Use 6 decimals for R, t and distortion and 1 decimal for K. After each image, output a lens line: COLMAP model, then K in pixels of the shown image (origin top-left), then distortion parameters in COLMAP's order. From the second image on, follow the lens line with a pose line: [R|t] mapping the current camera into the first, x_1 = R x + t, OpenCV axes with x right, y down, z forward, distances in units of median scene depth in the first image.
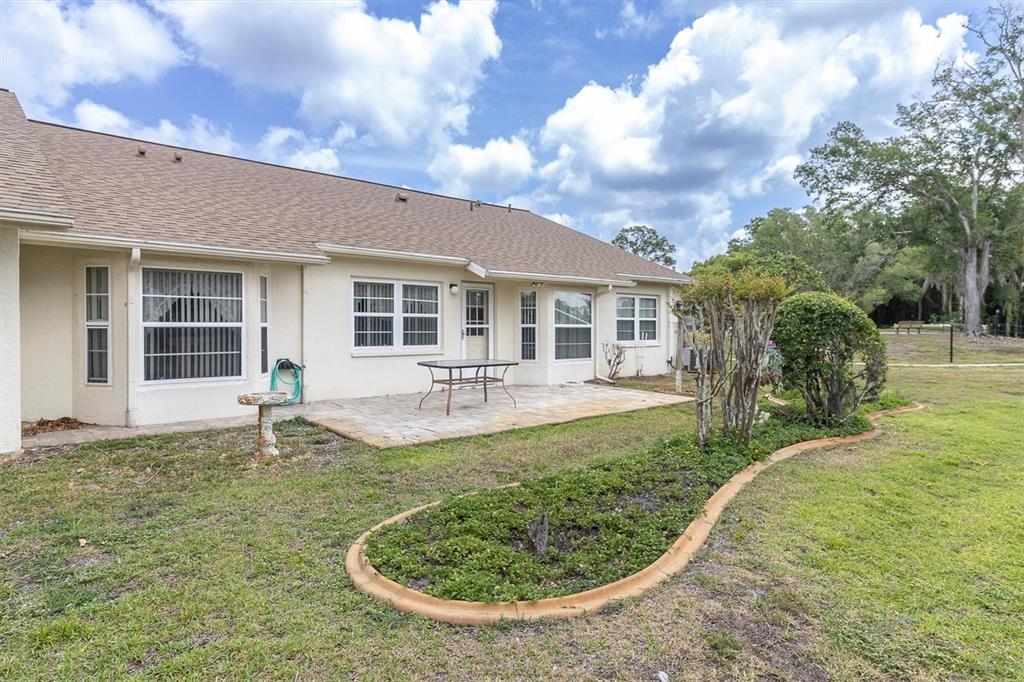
lens RADIAL K [[576.5, 0, 516.8], [0, 576.5, 334.6], [0, 0, 1]] dist [0.001691, -0.000332]
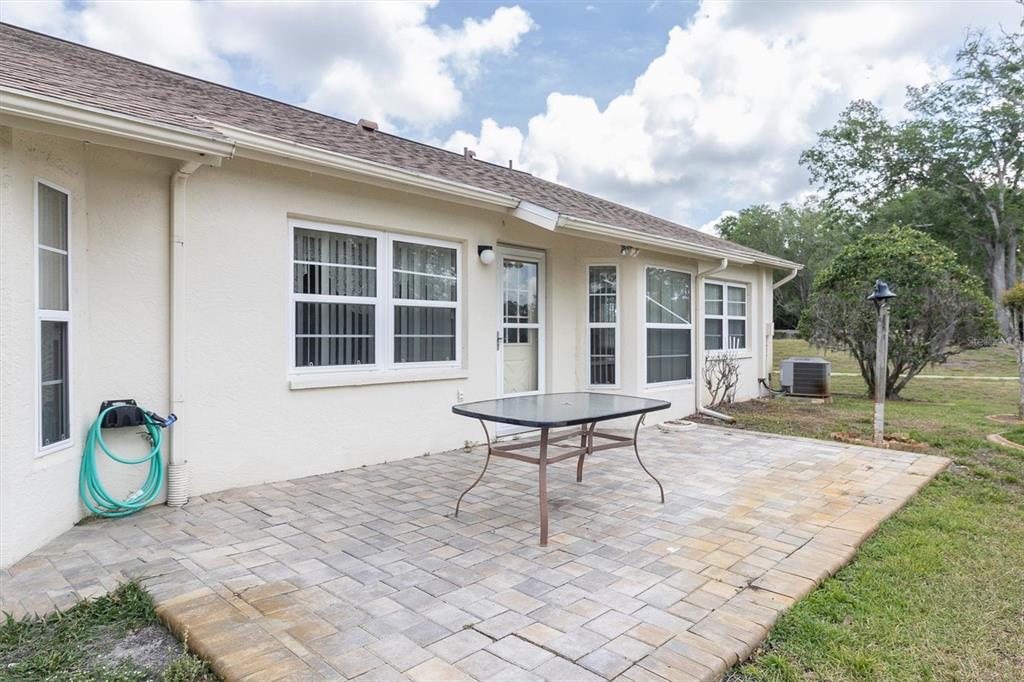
lens RADIAL K [[620.6, 0, 524.7], [0, 620.6, 337.5], [0, 0, 1]] dist [-0.000497, -0.000148]
pose [[0.995571, -0.002481, 0.093975, -0.118546], [0.003196, 0.999967, -0.007457, 0.001188], [-0.093953, 0.007724, 0.995547, 0.398383]]
